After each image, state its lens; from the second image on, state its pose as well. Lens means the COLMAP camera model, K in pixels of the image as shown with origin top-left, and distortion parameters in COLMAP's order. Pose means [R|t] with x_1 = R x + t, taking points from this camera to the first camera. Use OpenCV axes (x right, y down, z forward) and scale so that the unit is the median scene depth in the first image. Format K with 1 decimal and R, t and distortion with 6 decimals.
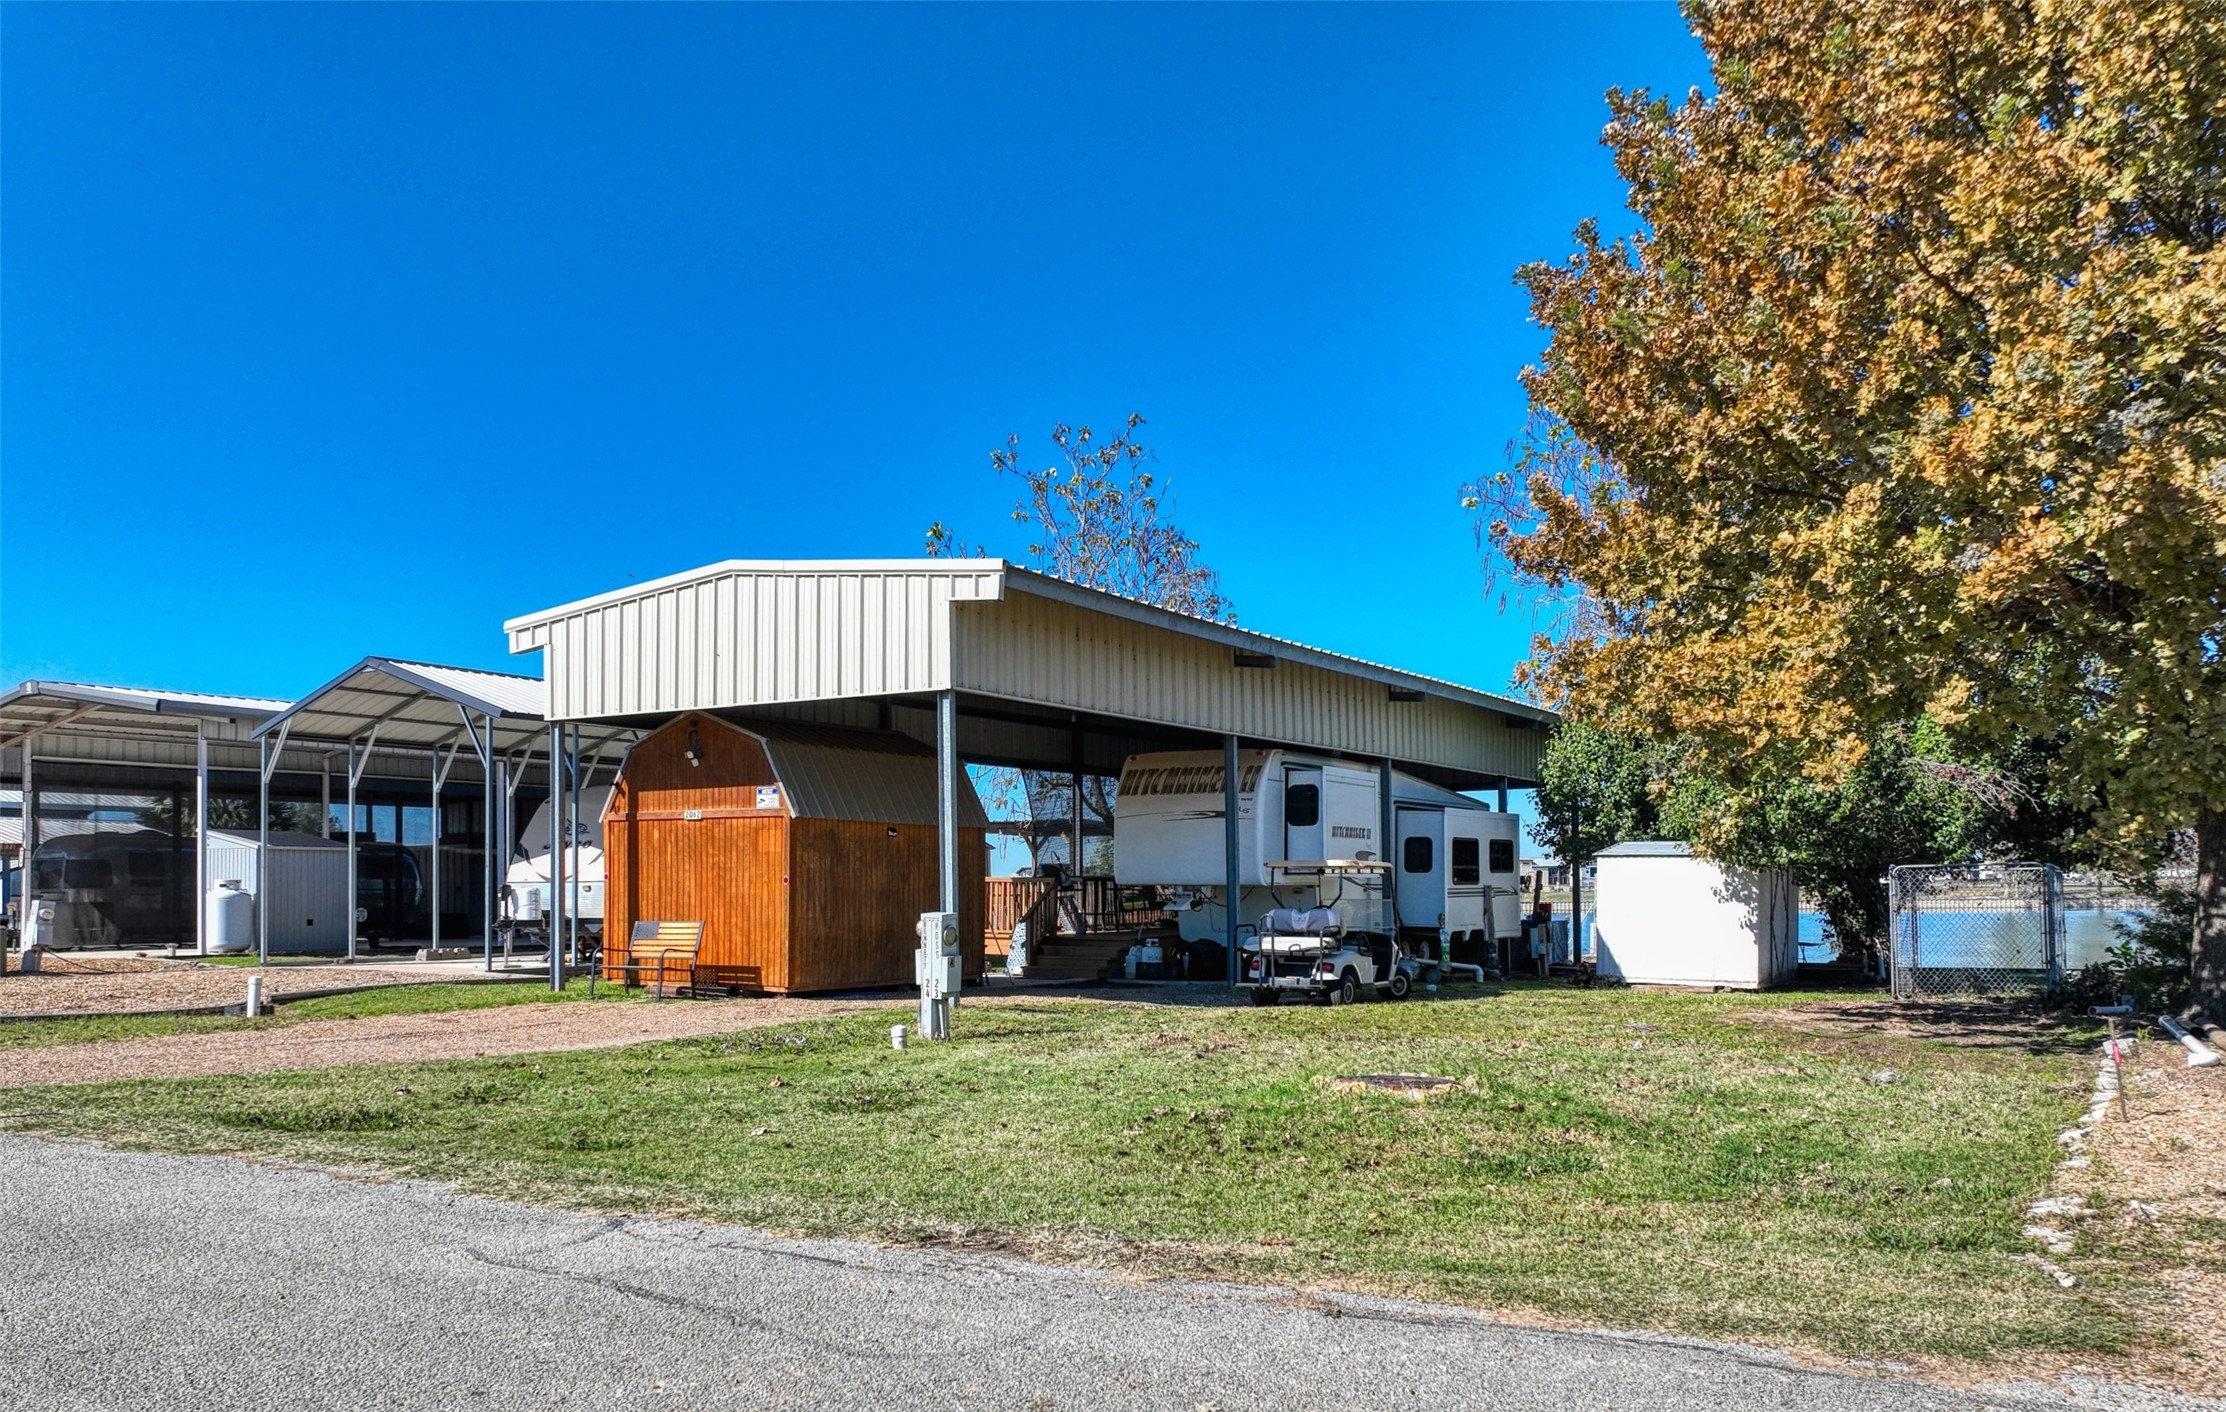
lens RADIAL K [[1593.2, 0, 1162.8], [0, 1593.2, 863.4], [0, 0, 1]] dist [-0.000464, -0.000156]
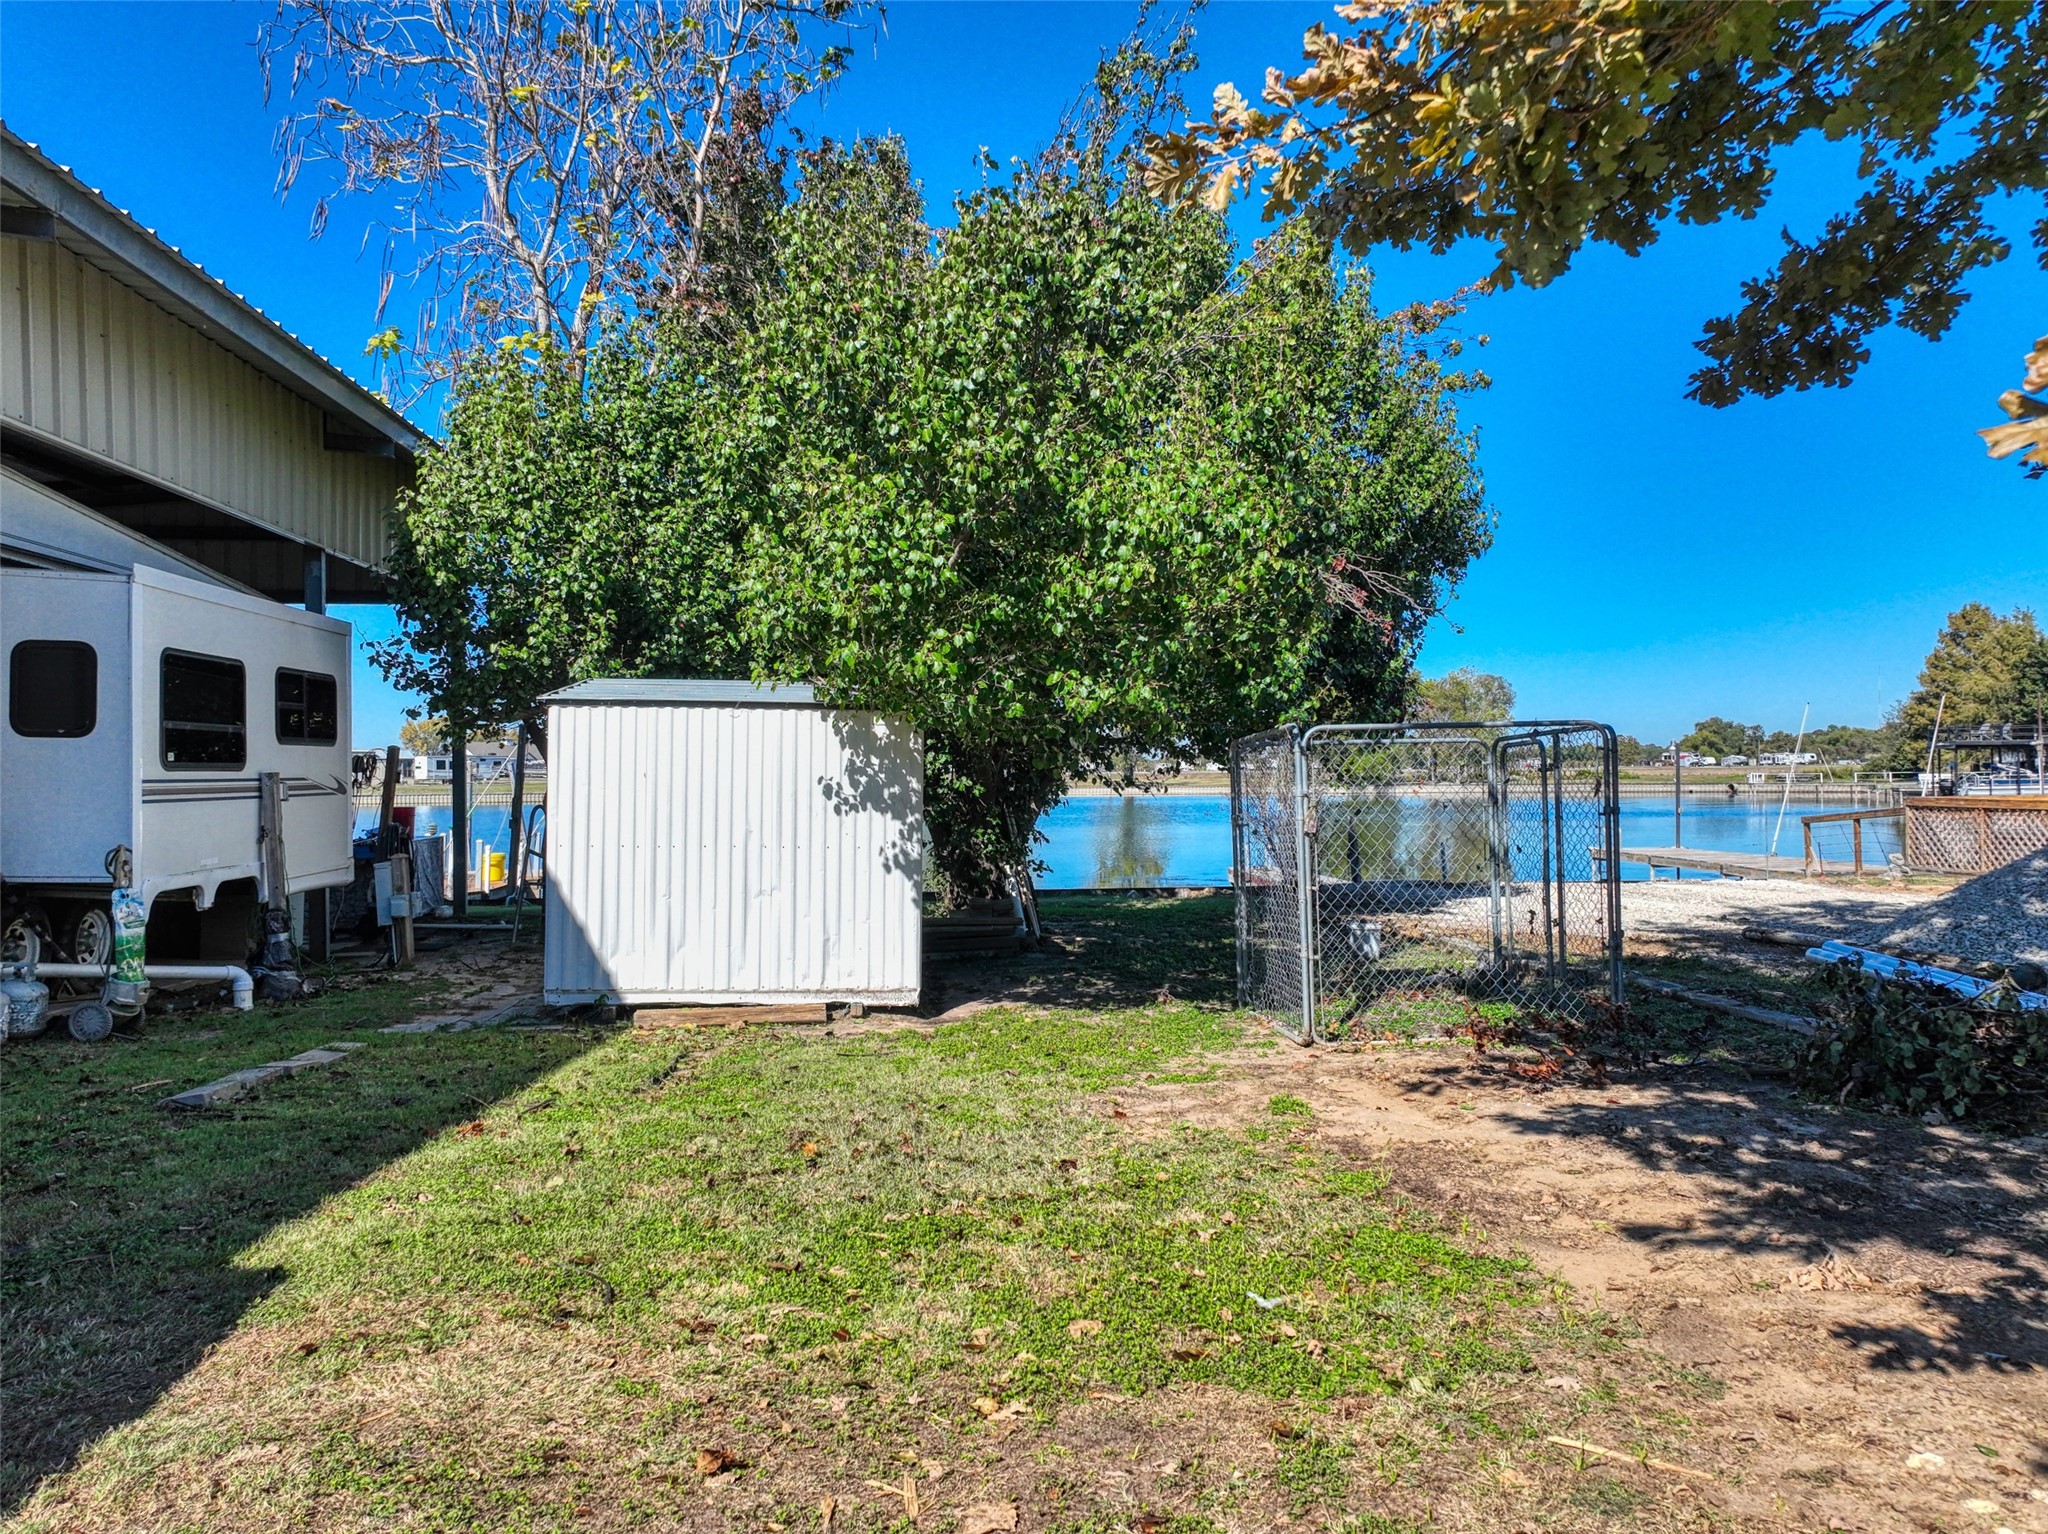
lens RADIAL K [[1473.8, 0, 1030.3], [0, 1473.8, 762.1], [0, 0, 1]] dist [0.000830, 0.000769]
pose [[0.797862, 0.007488, 0.602794, 0.149283], [-0.009301, 0.999957, -0.000111, 0.010284], [-0.602768, -0.005519, 0.797897, 0.652380]]
